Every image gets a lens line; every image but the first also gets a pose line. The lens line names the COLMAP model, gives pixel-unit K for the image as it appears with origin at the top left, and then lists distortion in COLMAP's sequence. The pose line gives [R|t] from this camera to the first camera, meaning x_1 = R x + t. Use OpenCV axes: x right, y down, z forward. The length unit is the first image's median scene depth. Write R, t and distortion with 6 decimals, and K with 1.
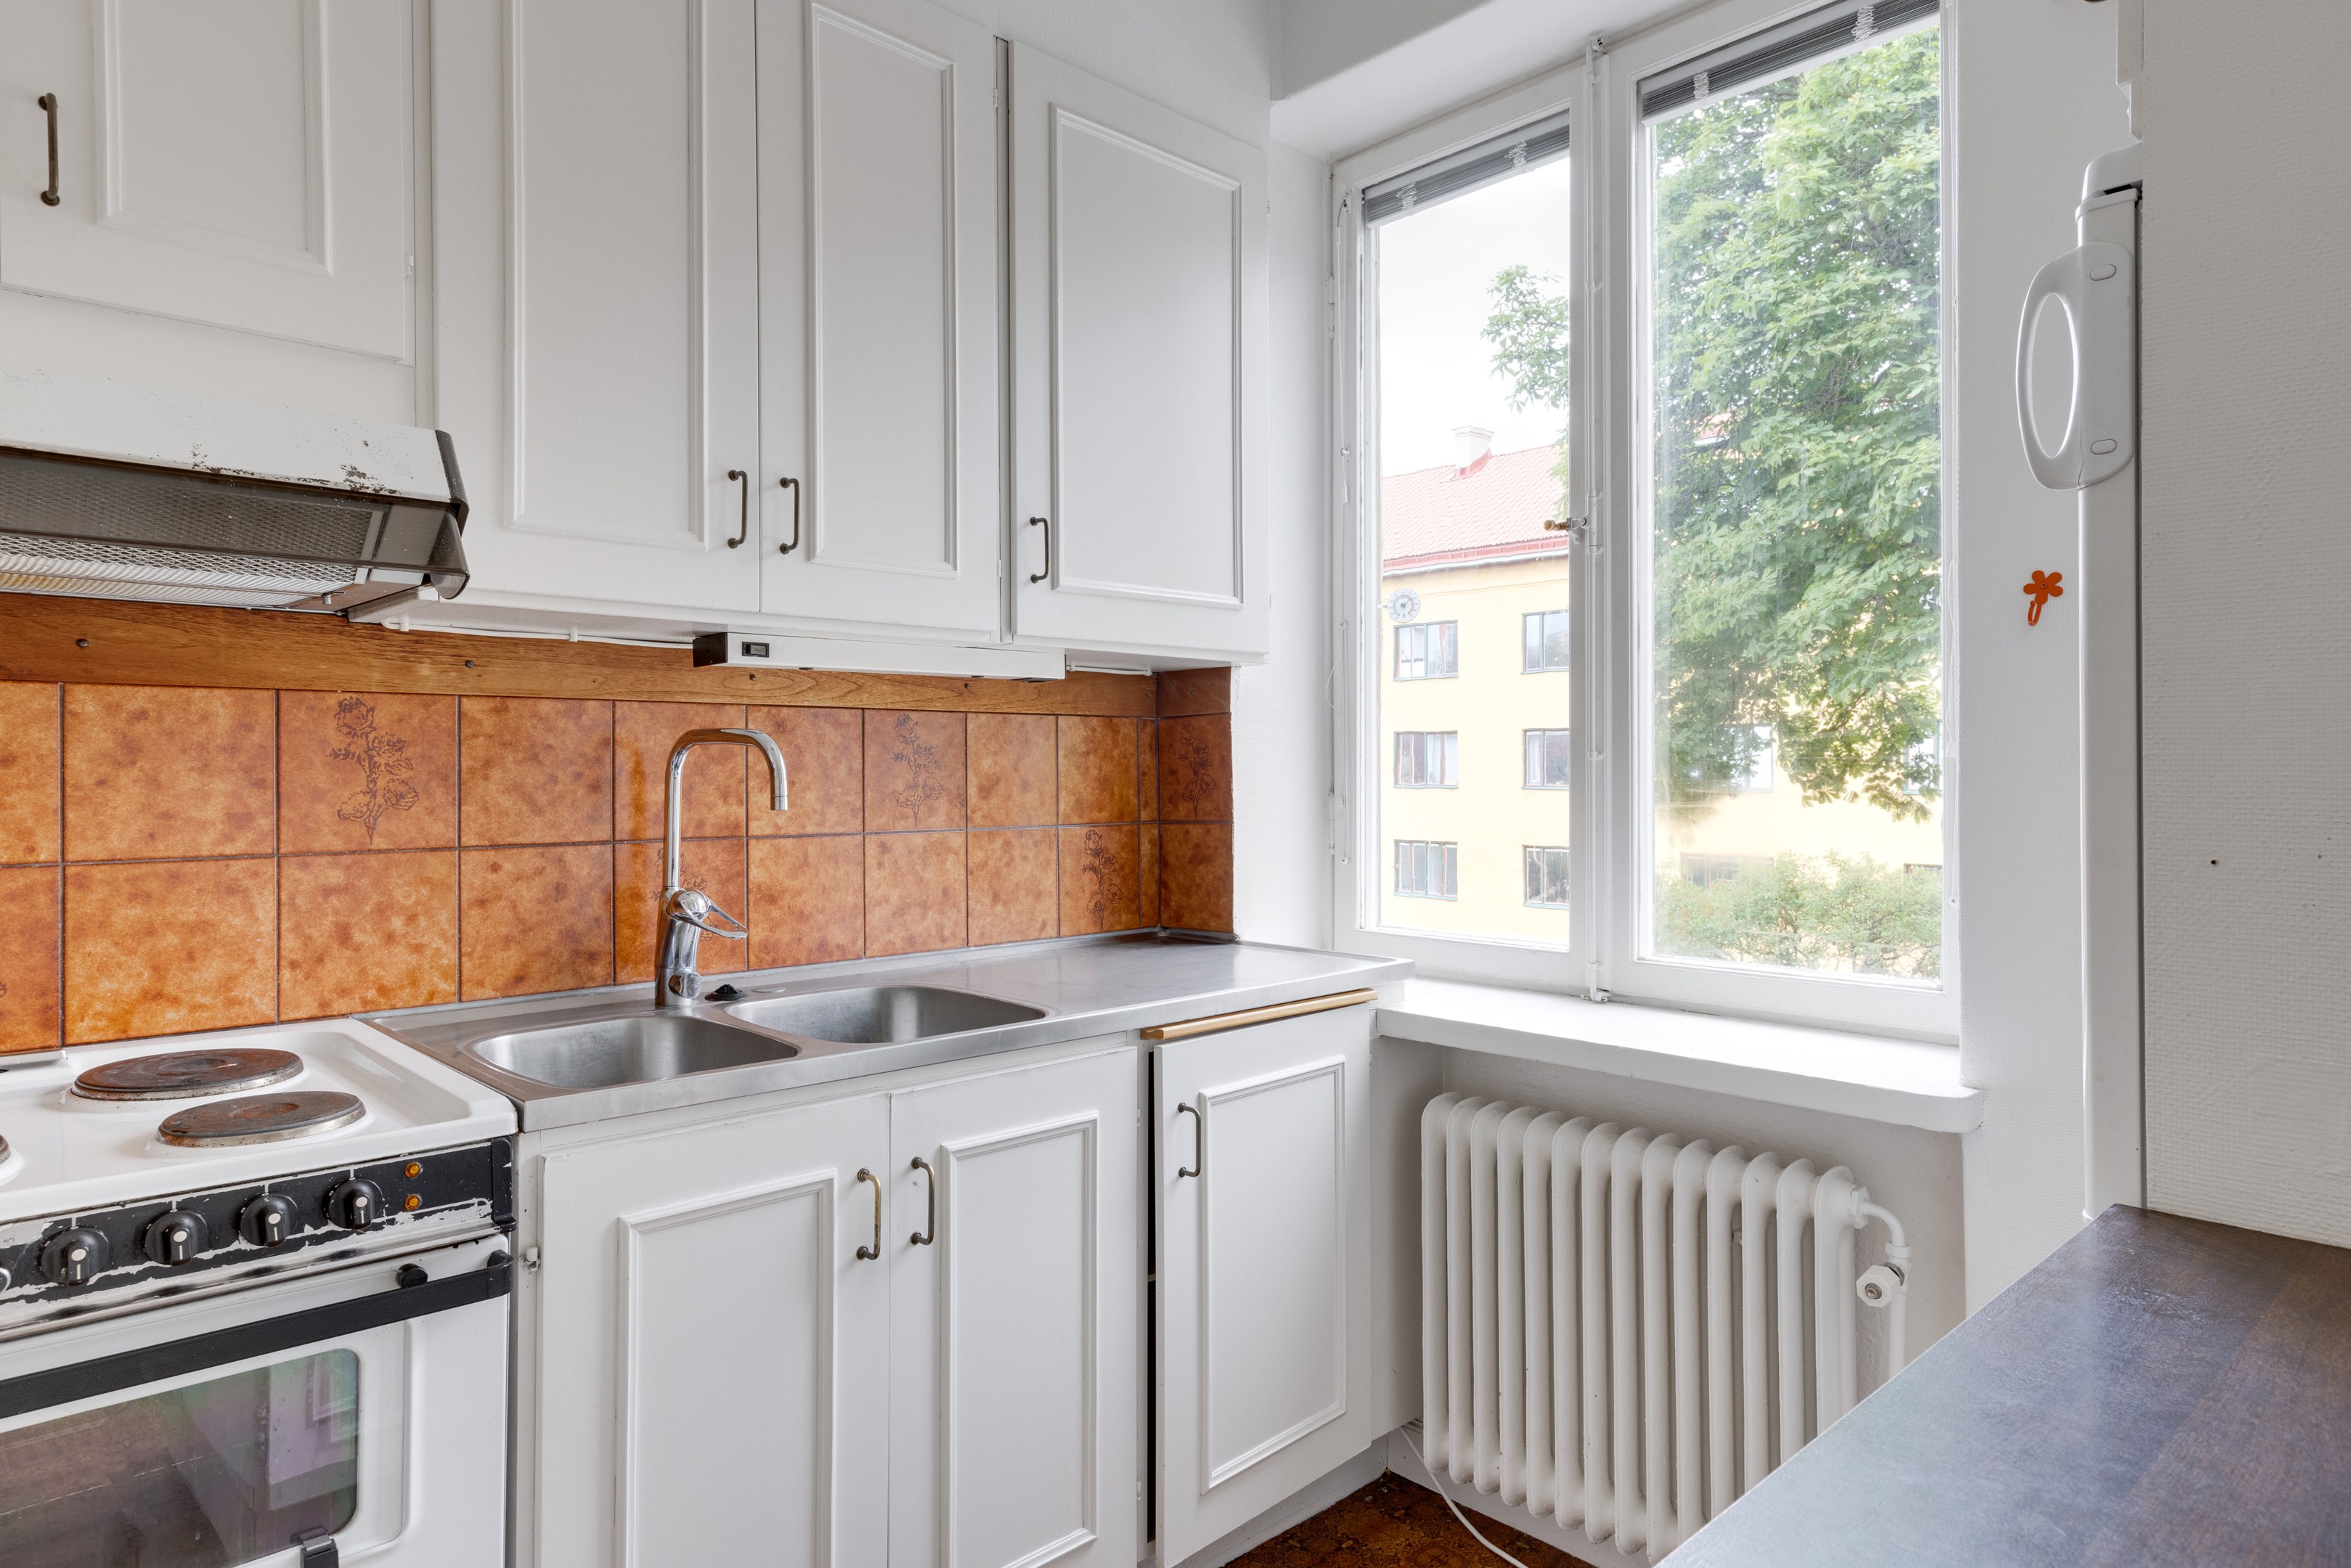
lens RADIAL K [[1399.0, 0, 1173.9], [0, 1399.0, 760.8], [0, 0, 1]] dist [0.007096, 0.002407]
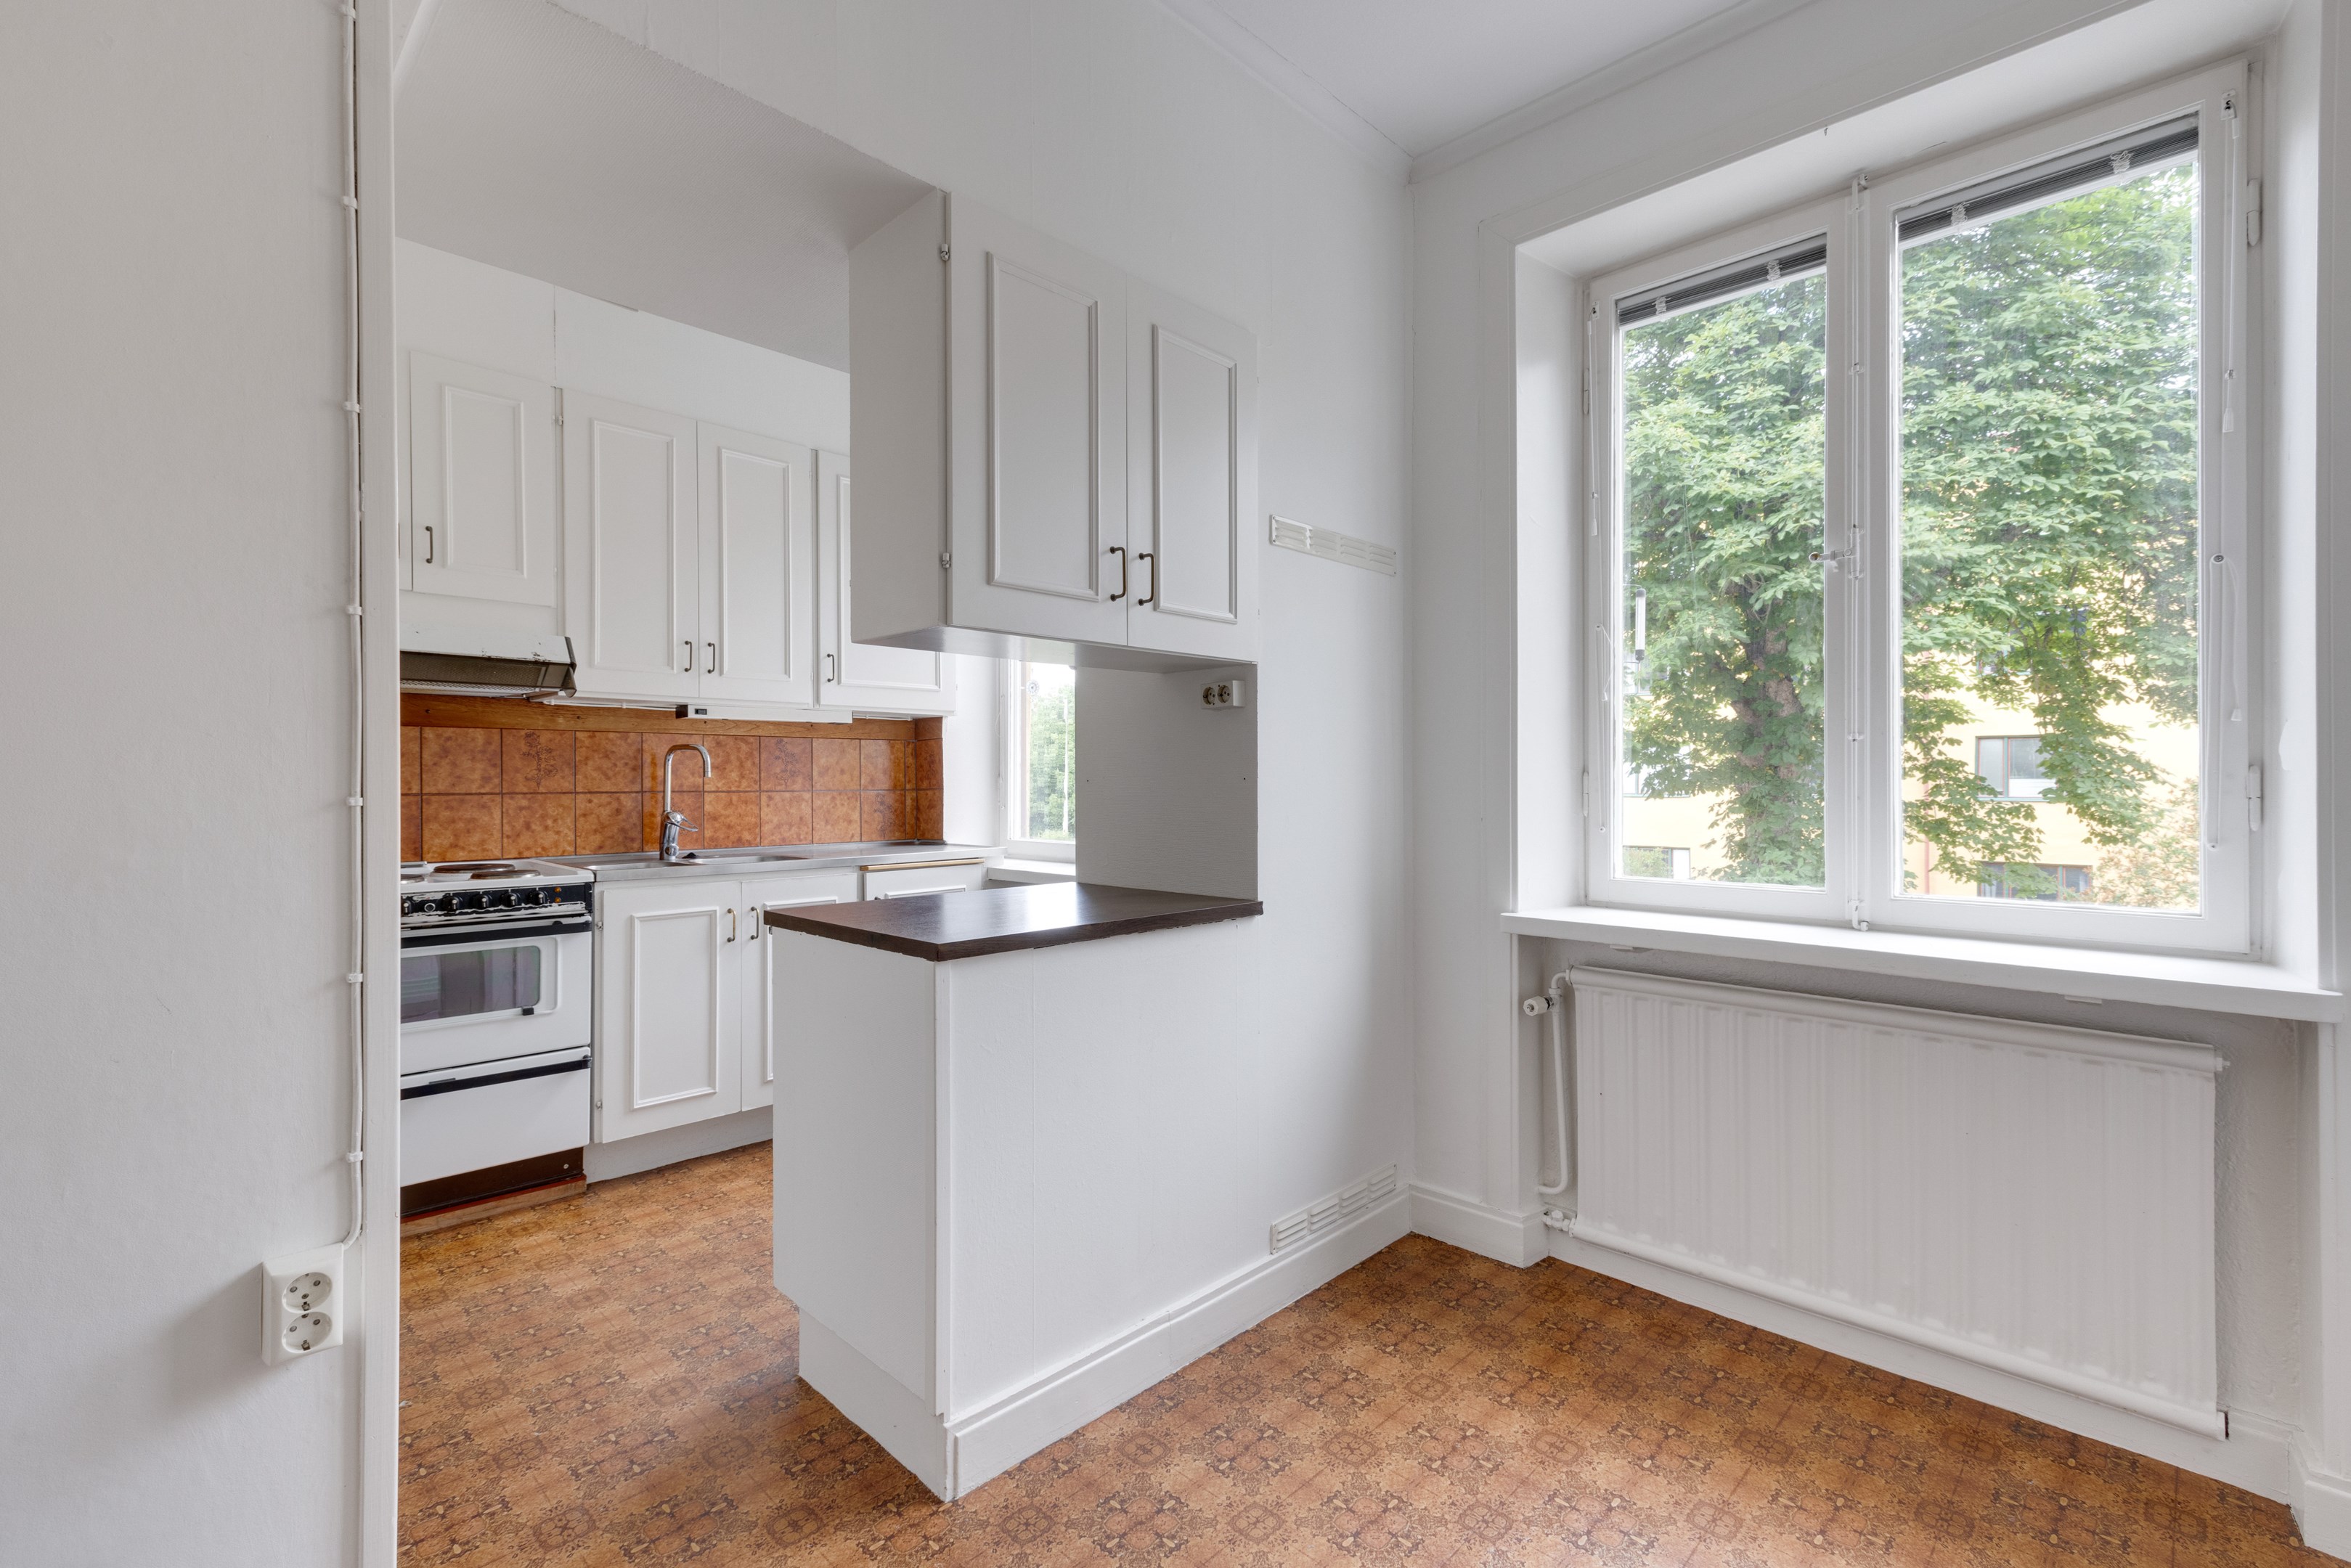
lens RADIAL K [[1046.7, 0, 1189.6], [0, 1046.7, 780.7], [0, 0, 1]] dist [0.000622, -0.000052]
pose [[0.998611, -0.000735, 0.052690, 0.460218], [0.000440, 0.999984, 0.005605, 0.030771], [-0.052693, -0.005574, 0.998595, -0.872097]]
